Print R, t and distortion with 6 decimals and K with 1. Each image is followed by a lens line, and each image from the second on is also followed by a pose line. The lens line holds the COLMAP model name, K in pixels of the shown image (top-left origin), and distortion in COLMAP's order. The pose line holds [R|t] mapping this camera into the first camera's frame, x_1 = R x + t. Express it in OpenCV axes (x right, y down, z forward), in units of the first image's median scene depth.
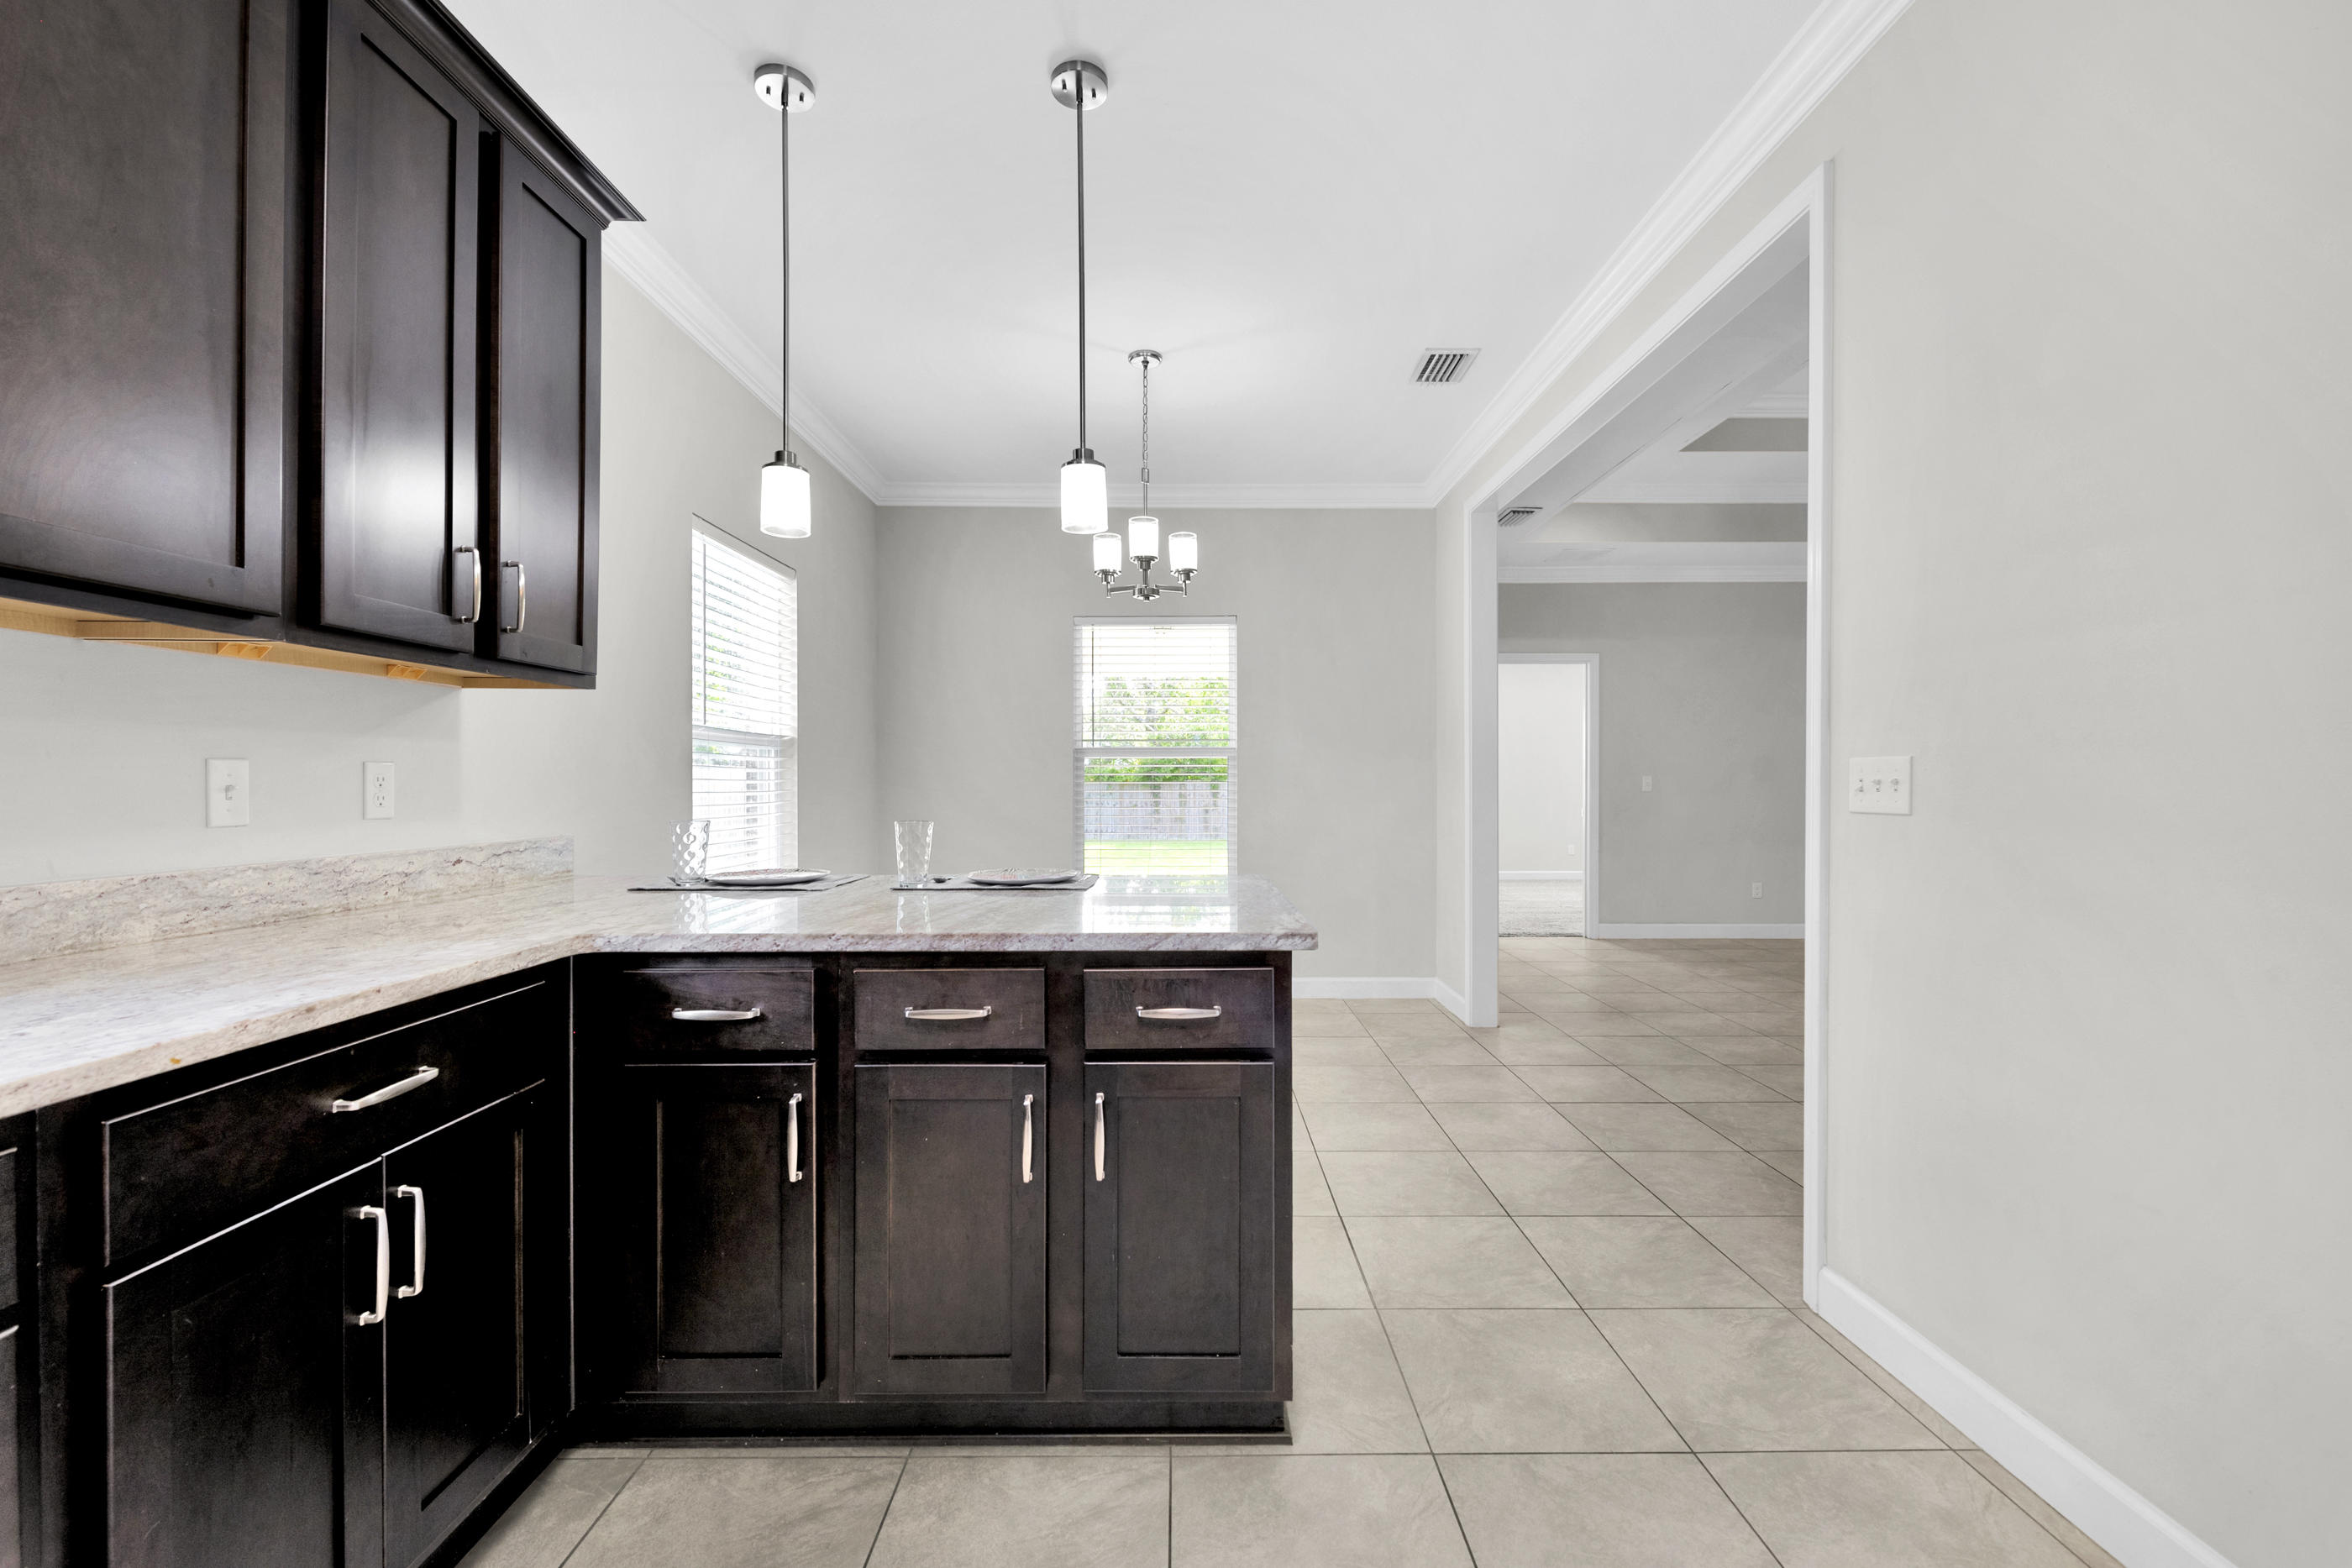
lens RADIAL K [[979.3, 0, 1168.8], [0, 979.3, 788.0], [0, 0, 1]] dist [-0.000627, -0.012203]
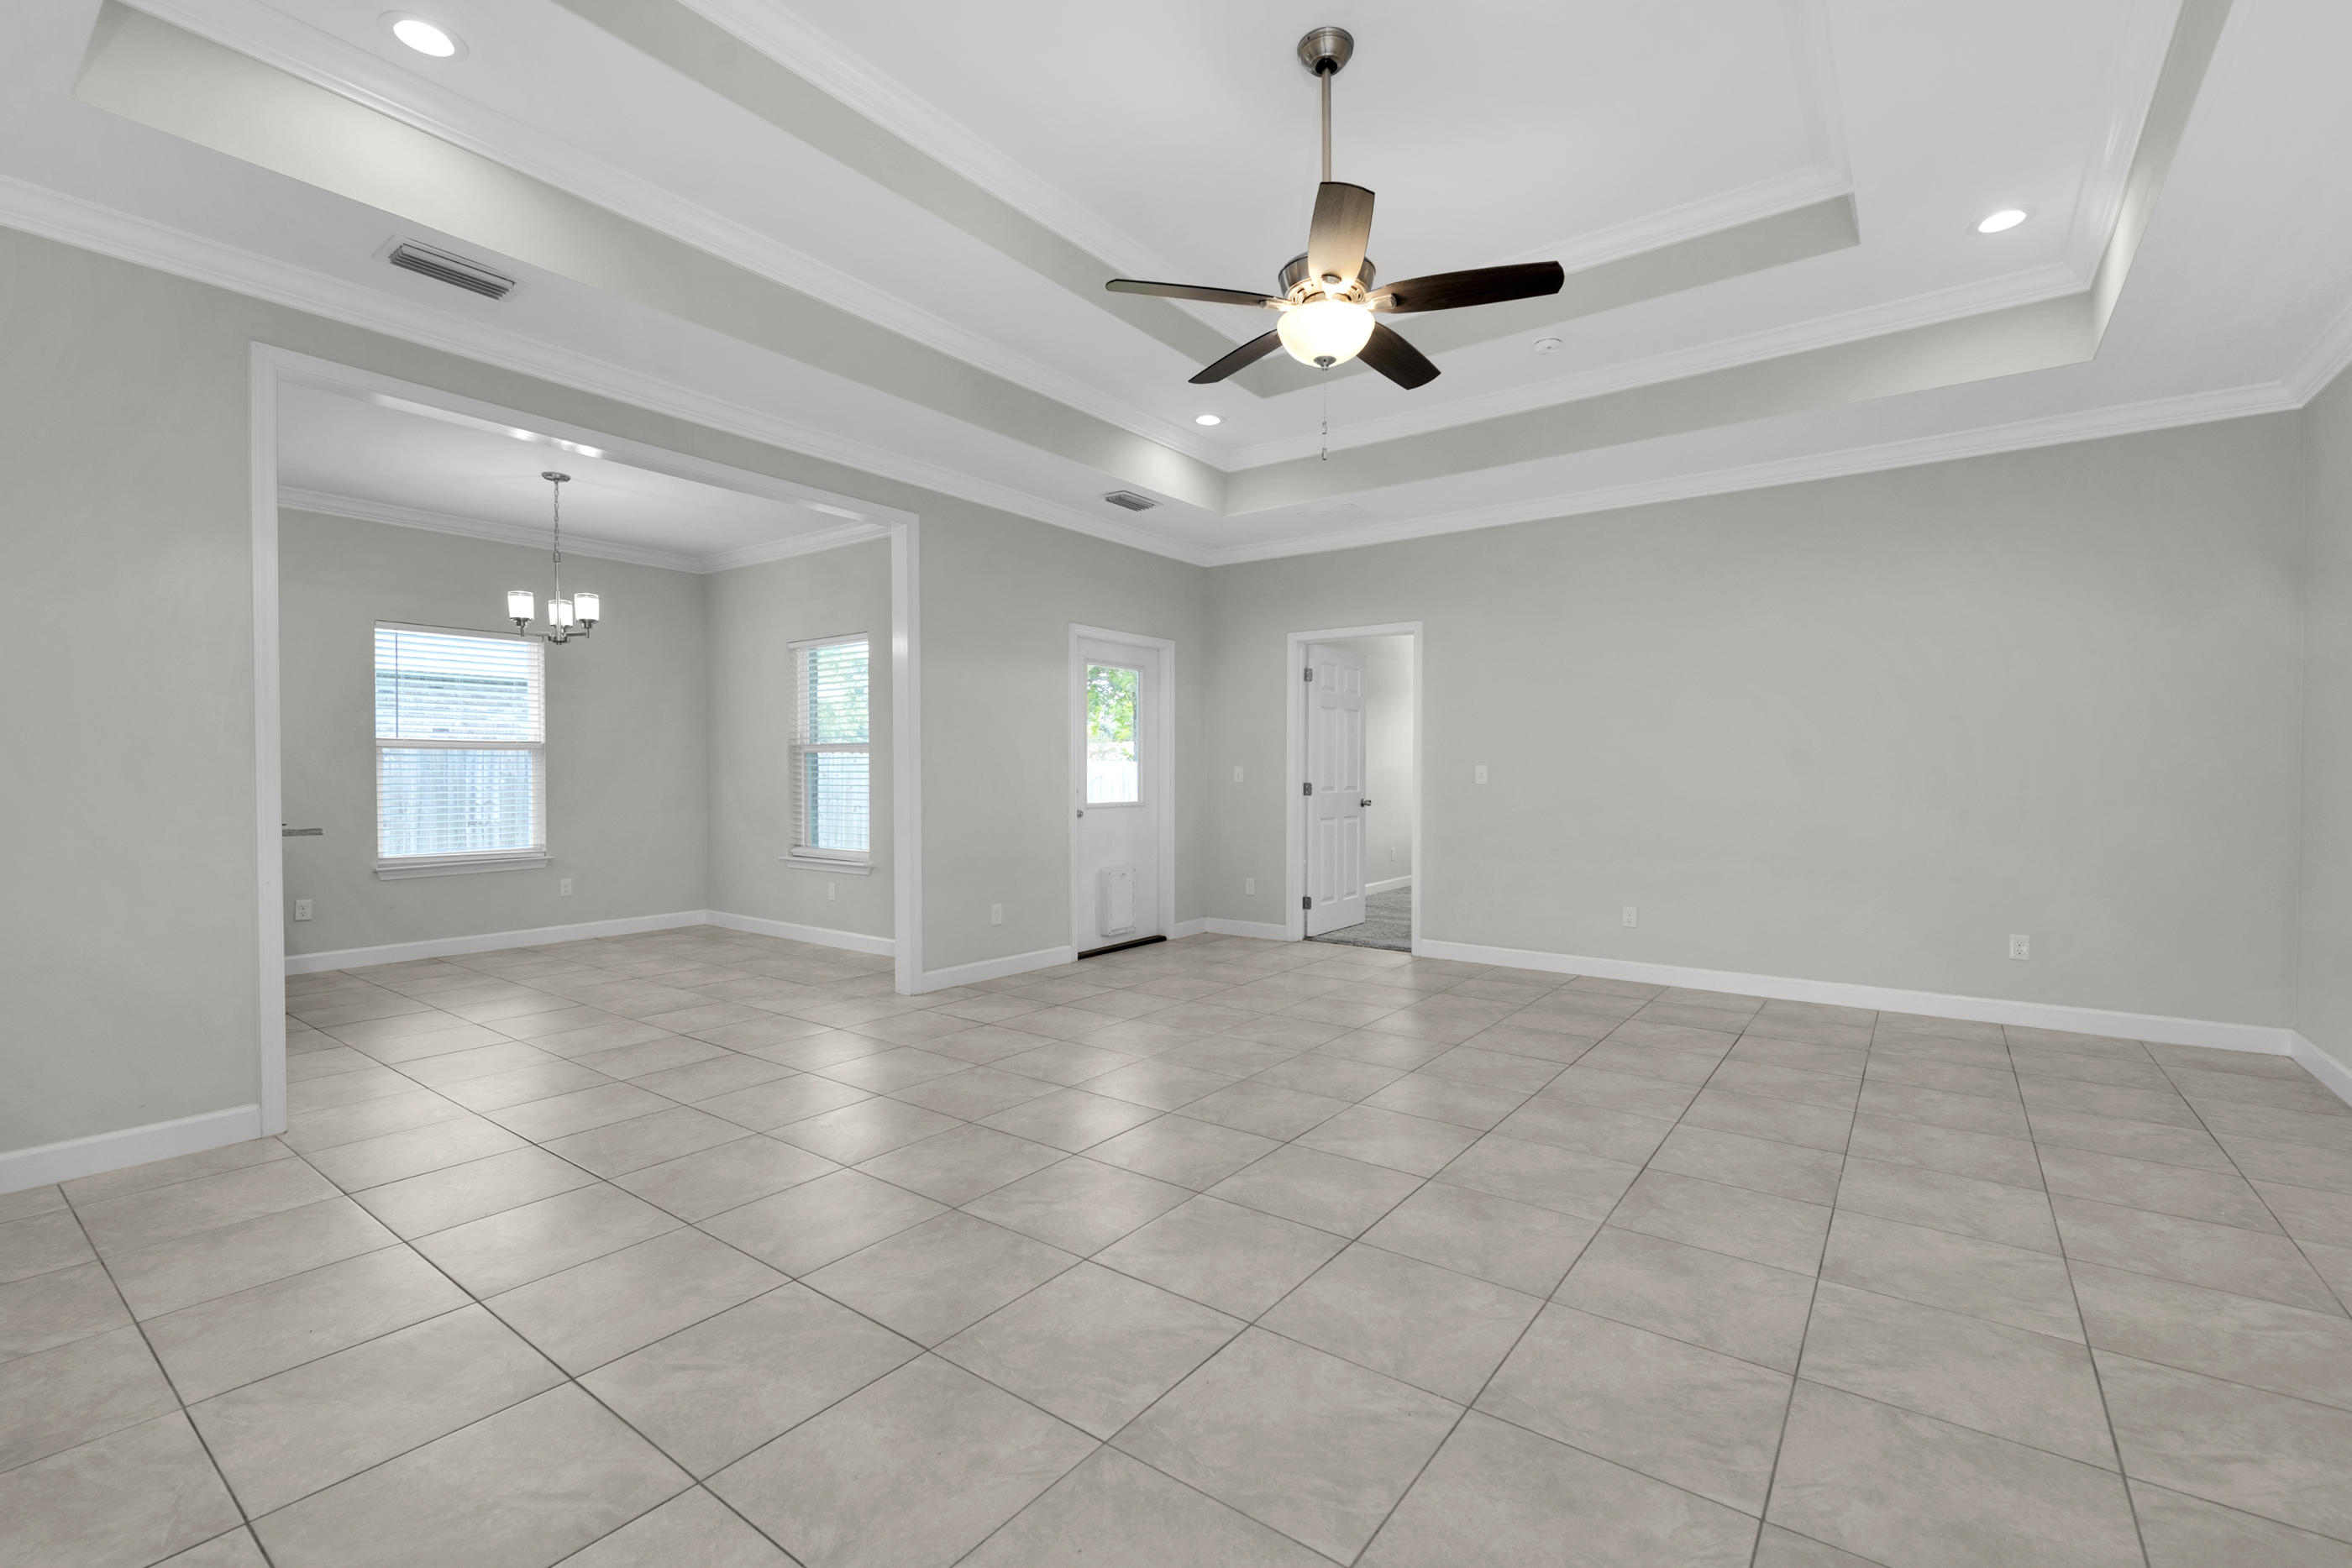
lens RADIAL K [[988.5, 0, 1176.0], [0, 988.5, 784.0], [0, 0, 1]] dist [-0.015176, 0.000584]
pose [[0.805879, 0.008272, -0.592023, 2.592179], [-0.004988, 0.999962, 0.007182, -0.003390], [0.592060, -0.002835, 0.805889, 0.612280]]
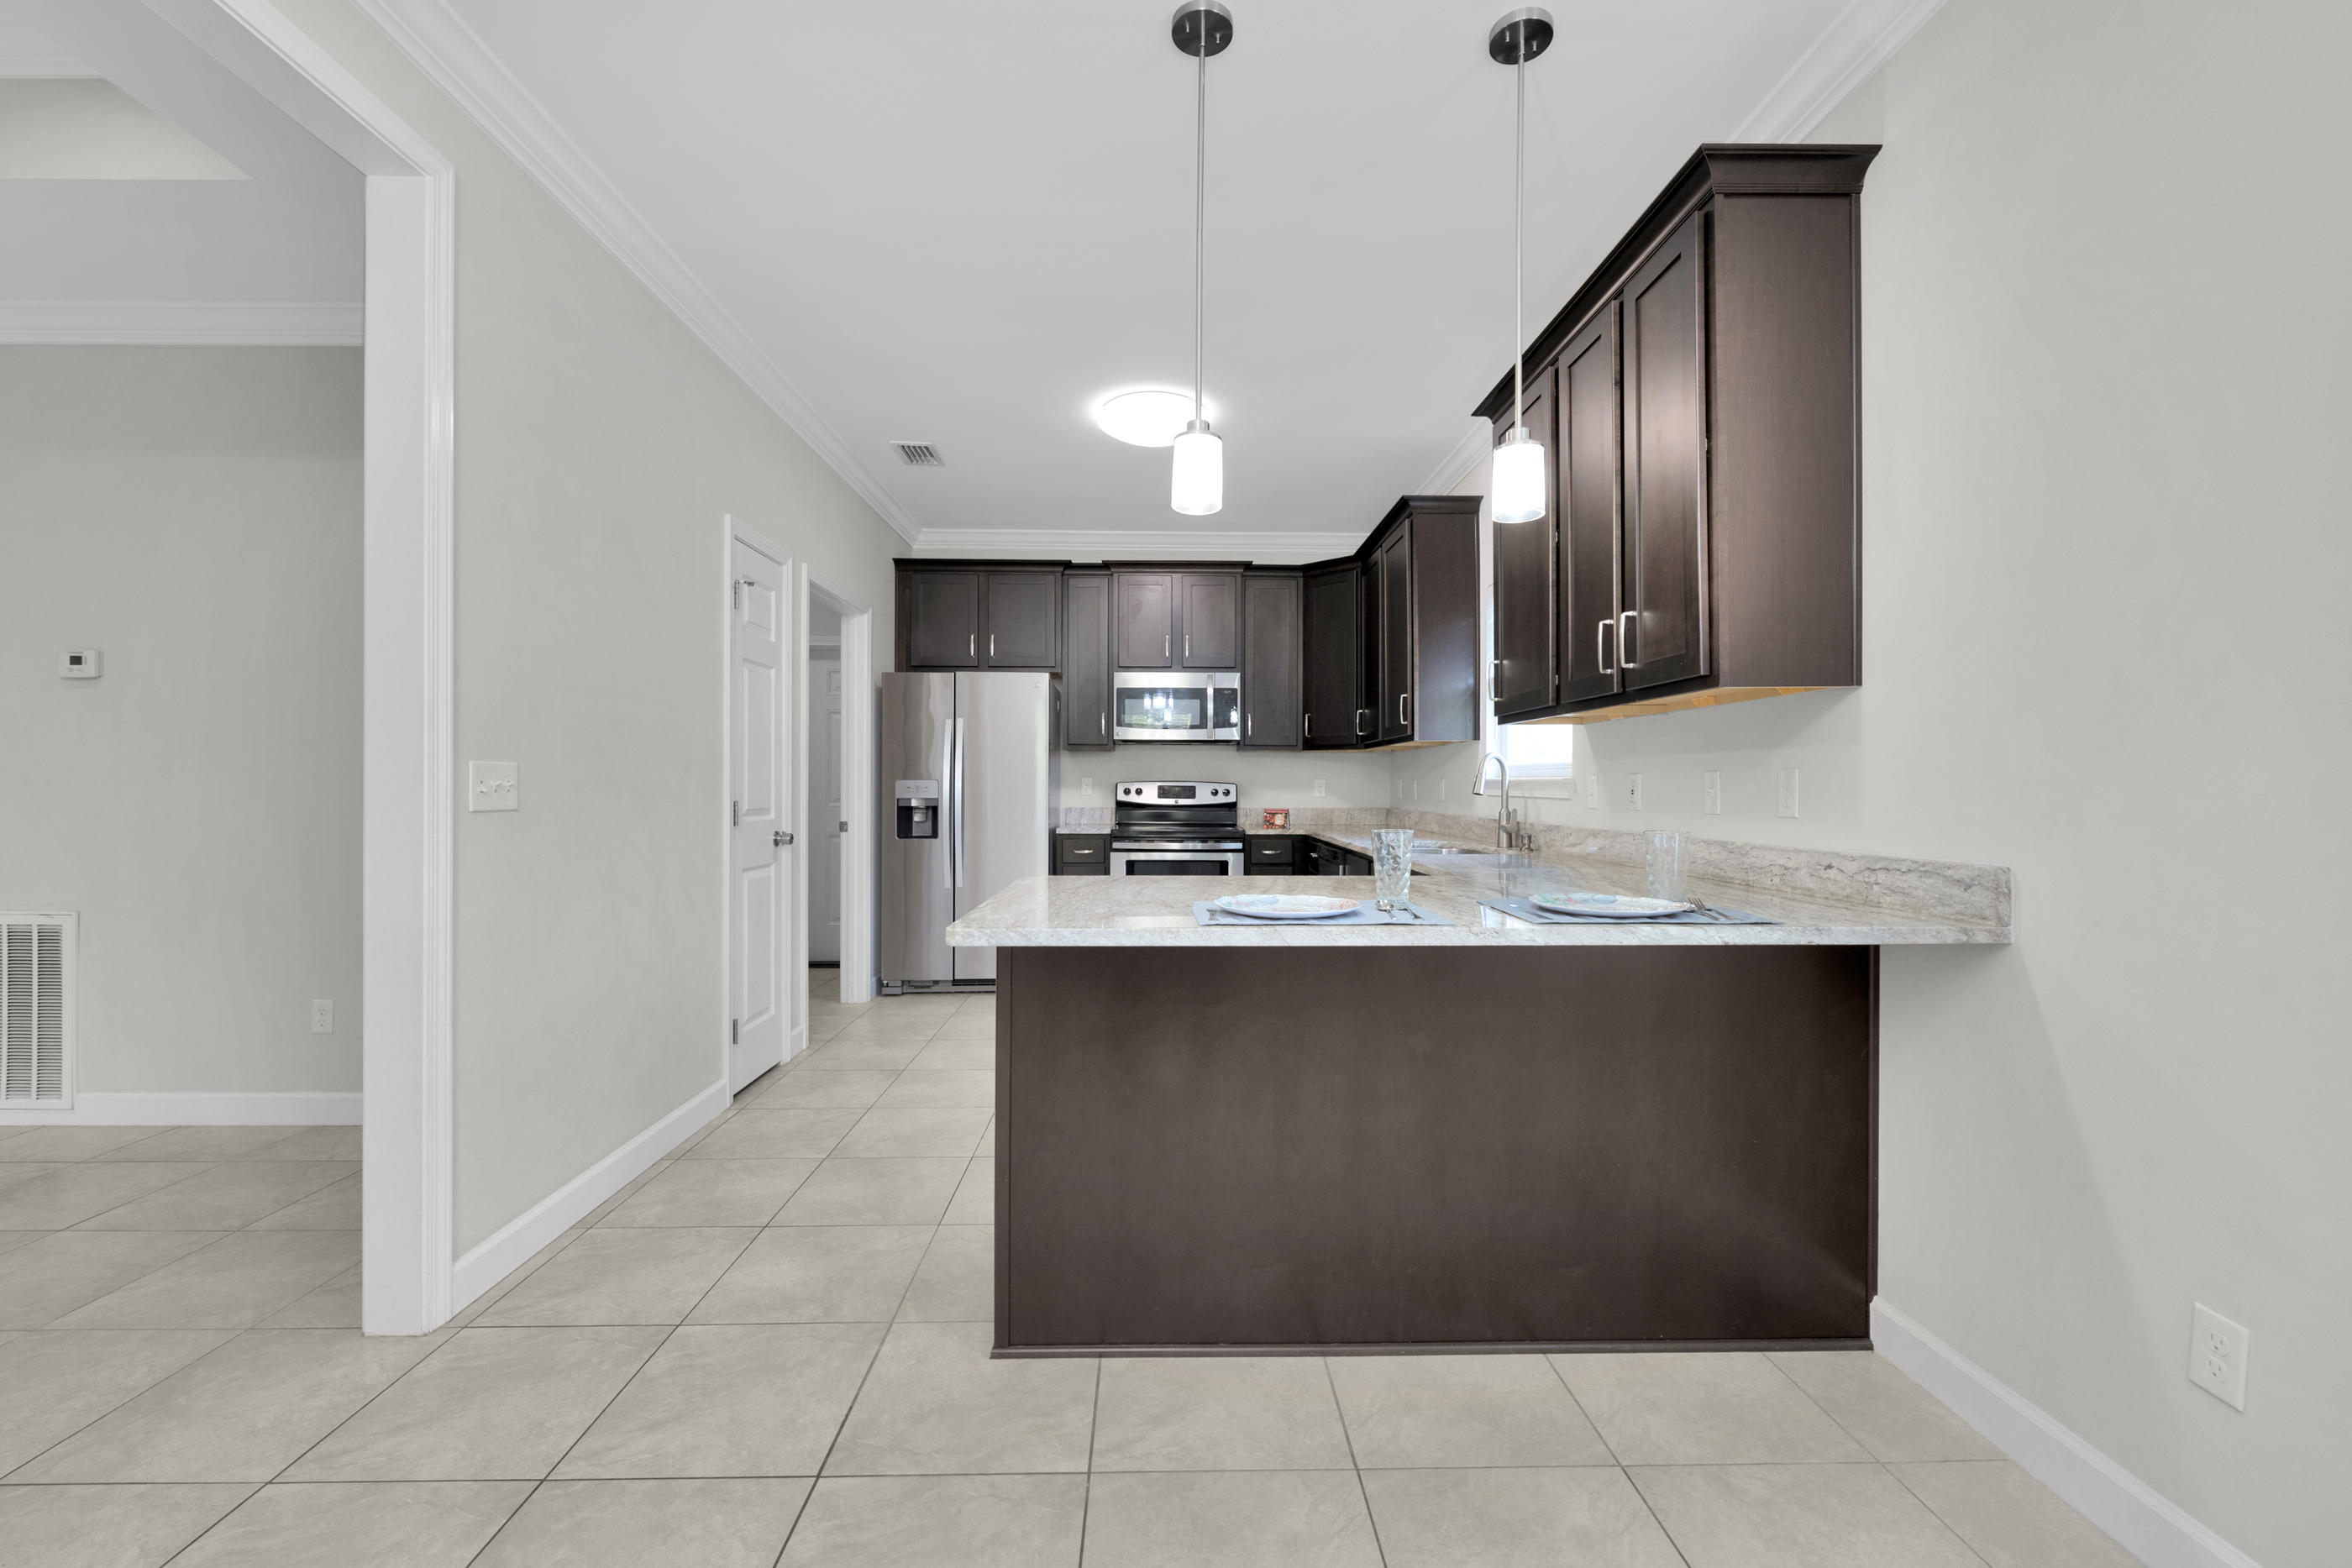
lens RADIAL K [[1007.6, 0, 1173.6], [0, 1007.6, 784.6], [0, 0, 1]] dist [0.003205, -0.004966]
pose [[-0.999875, -0.001878, -0.015685, -0.053140], [-0.001930, 0.999993, 0.003270, -0.009267], [0.015678, 0.003300, -0.999872, 2.002483]]
